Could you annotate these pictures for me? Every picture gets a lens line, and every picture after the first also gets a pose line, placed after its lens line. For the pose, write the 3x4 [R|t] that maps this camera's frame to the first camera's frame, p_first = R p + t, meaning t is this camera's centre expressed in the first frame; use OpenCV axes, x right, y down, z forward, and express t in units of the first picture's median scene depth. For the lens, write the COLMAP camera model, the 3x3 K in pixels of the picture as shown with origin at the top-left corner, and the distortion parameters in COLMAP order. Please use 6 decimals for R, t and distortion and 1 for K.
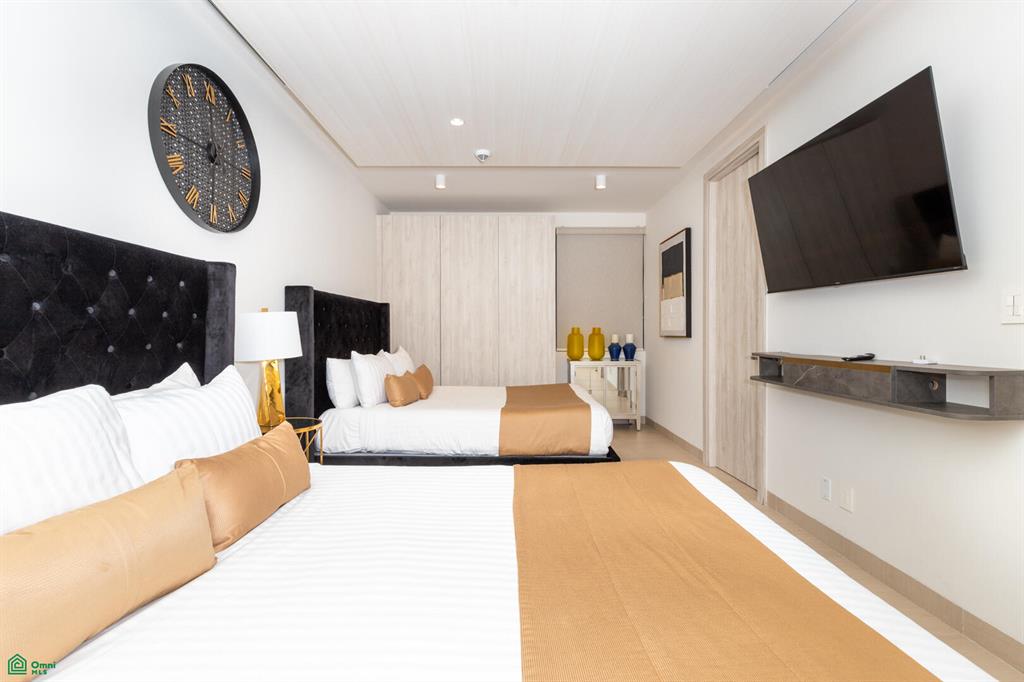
lens RADIAL K [[457.5, 0, 512.0], [0, 457.5, 341.0], [0, 0, 1]] dist [0.000016, 0.000224]
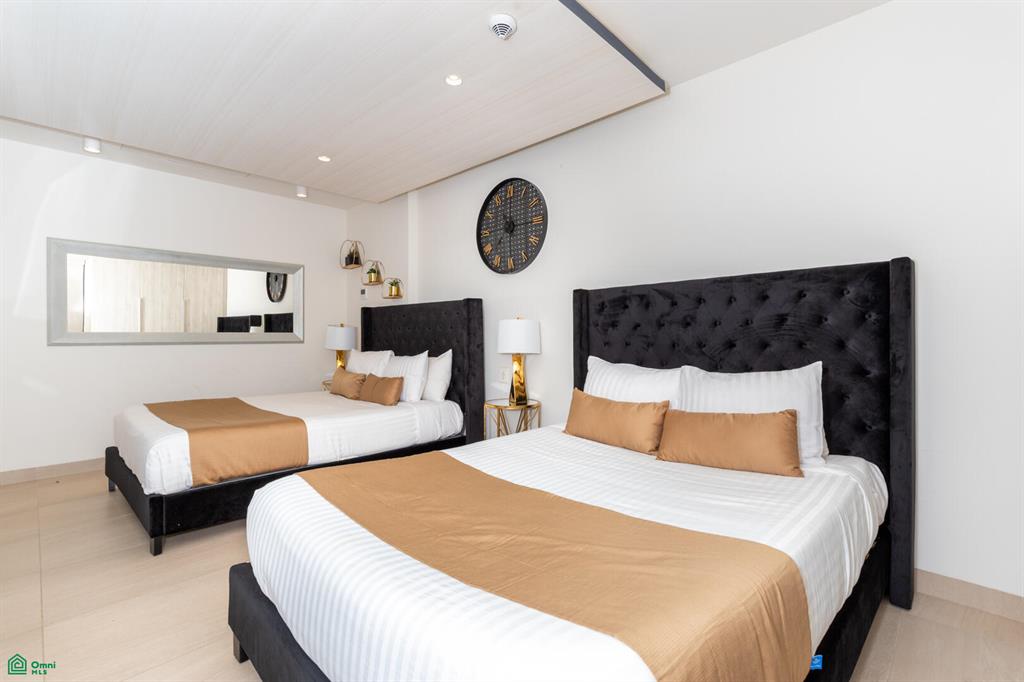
lens RADIAL K [[457.5, 0, 512.0], [0, 457.5, 341.0], [0, 0, 1]] dist [0.000016, 0.000224]
pose [[-0.703154, 0.005085, -0.711019, 0.496946], [-0.009976, 0.999805, 0.017016, -0.032144], [0.710968, 0.019058, -0.702966, 2.155996]]
